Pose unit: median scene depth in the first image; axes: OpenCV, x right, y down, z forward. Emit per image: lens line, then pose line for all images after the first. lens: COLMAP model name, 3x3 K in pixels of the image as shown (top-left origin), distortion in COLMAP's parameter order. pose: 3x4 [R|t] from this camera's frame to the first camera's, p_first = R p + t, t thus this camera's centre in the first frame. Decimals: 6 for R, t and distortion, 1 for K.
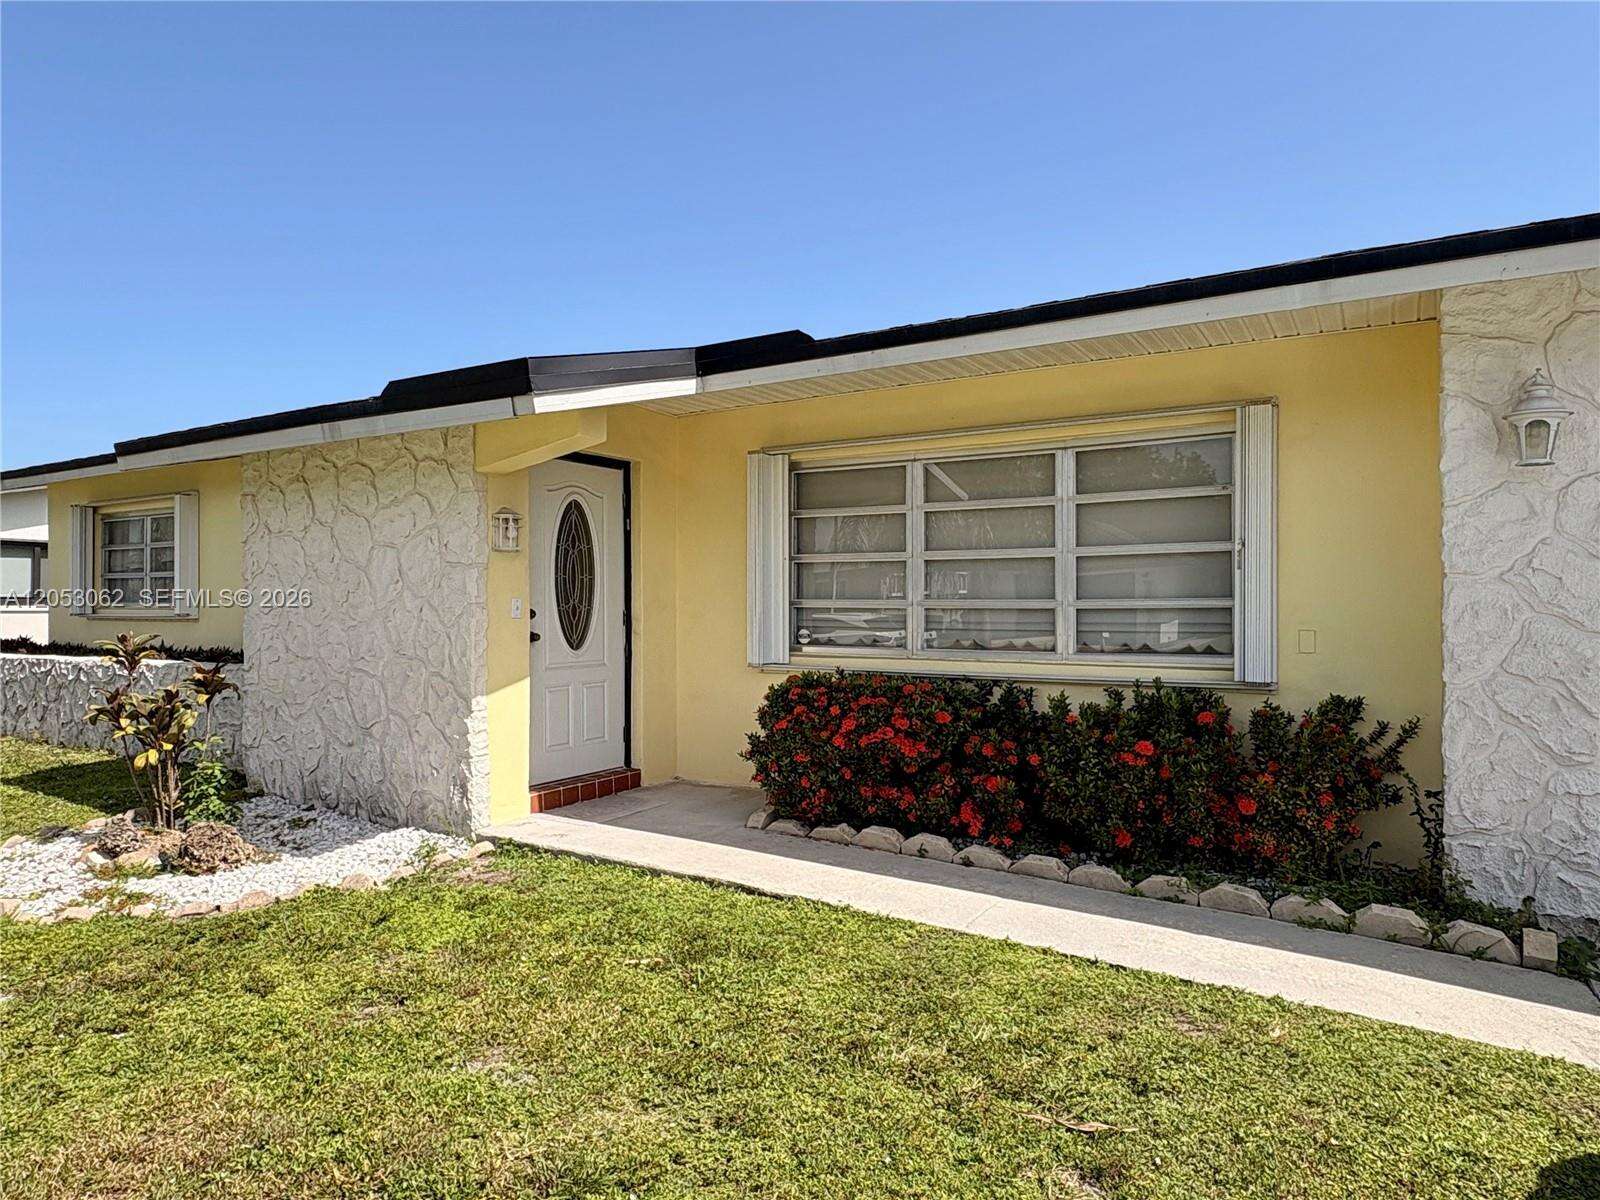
lens RADIAL K [[1010.2, 0, 796.2], [0, 1010.2, 600.7], [0, 0, 1]] dist [-0.002398, -0.000348]
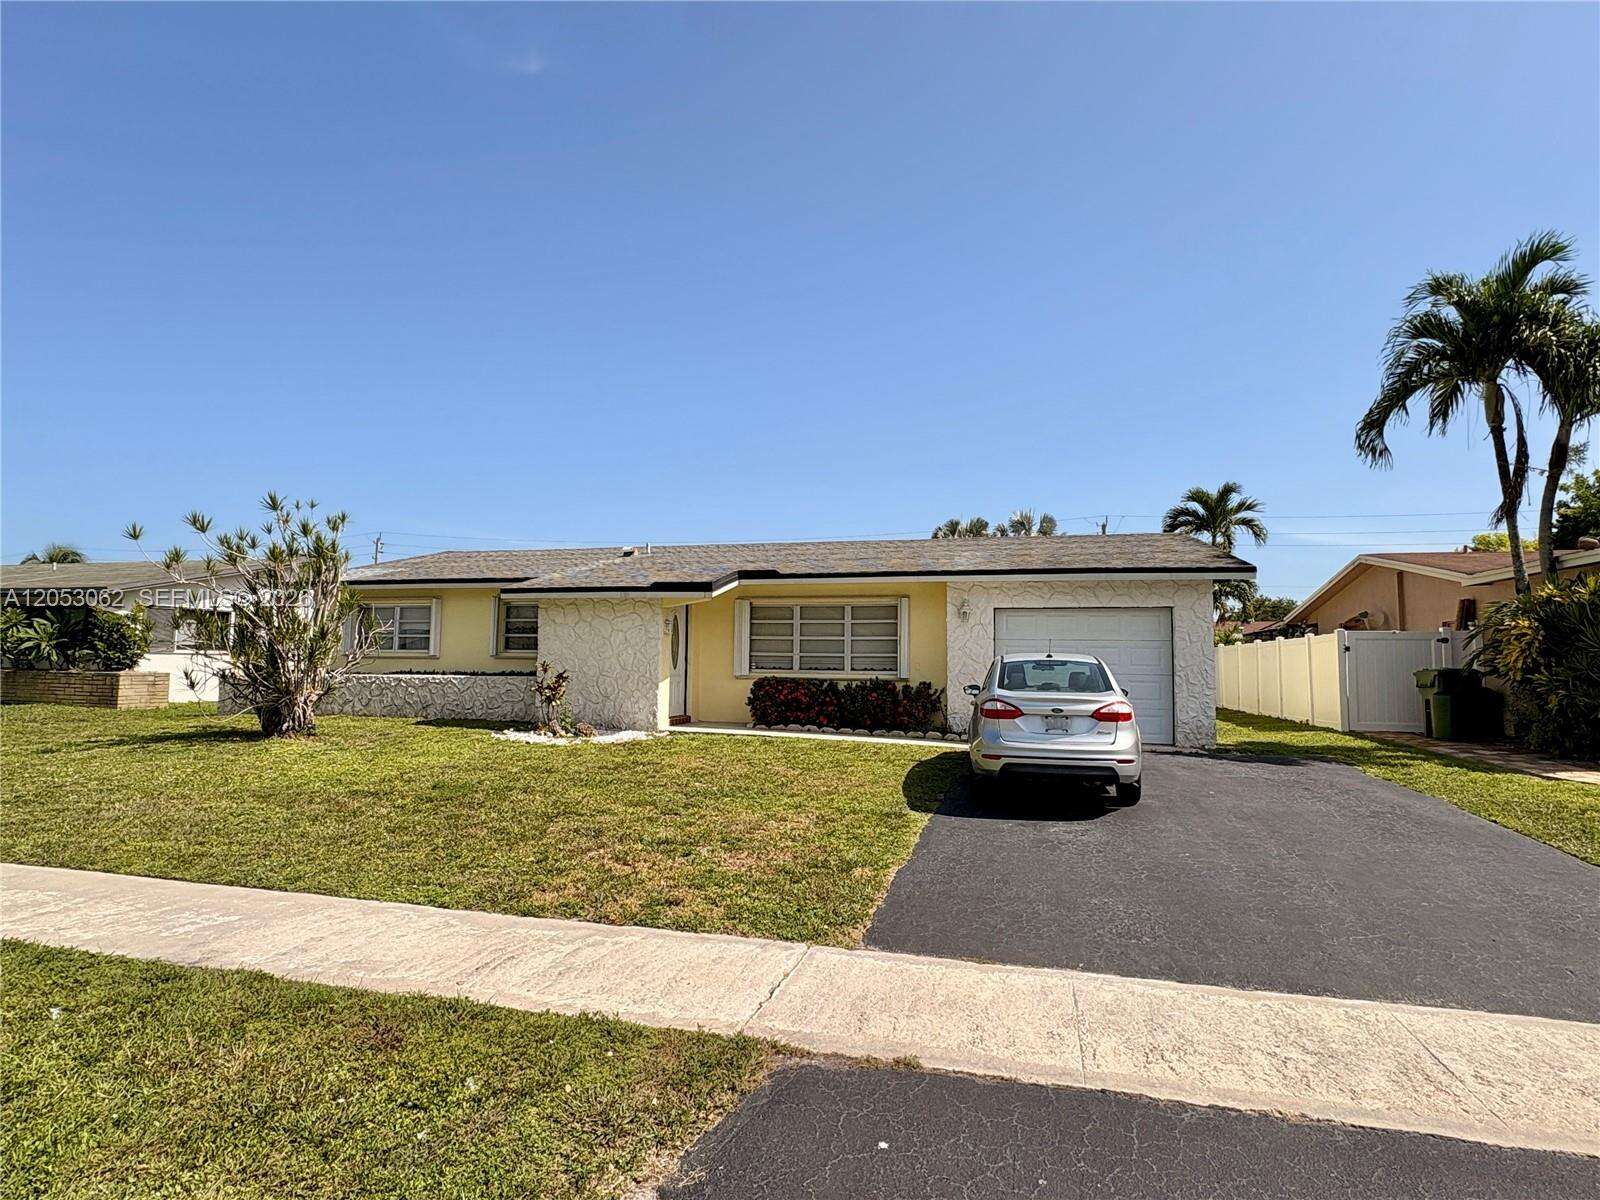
lens RADIAL K [[833.4, 0, 807.6], [0, 833.4, 596.0], [0, 0, 1]] dist [0.001343, 0.000537]
pose [[0.956051, 0.034866, 0.291118, -0.627974], [-0.013098, 0.996992, -0.076393, 0.020815], [-0.292906, 0.069222, 0.953632, -1.477479]]
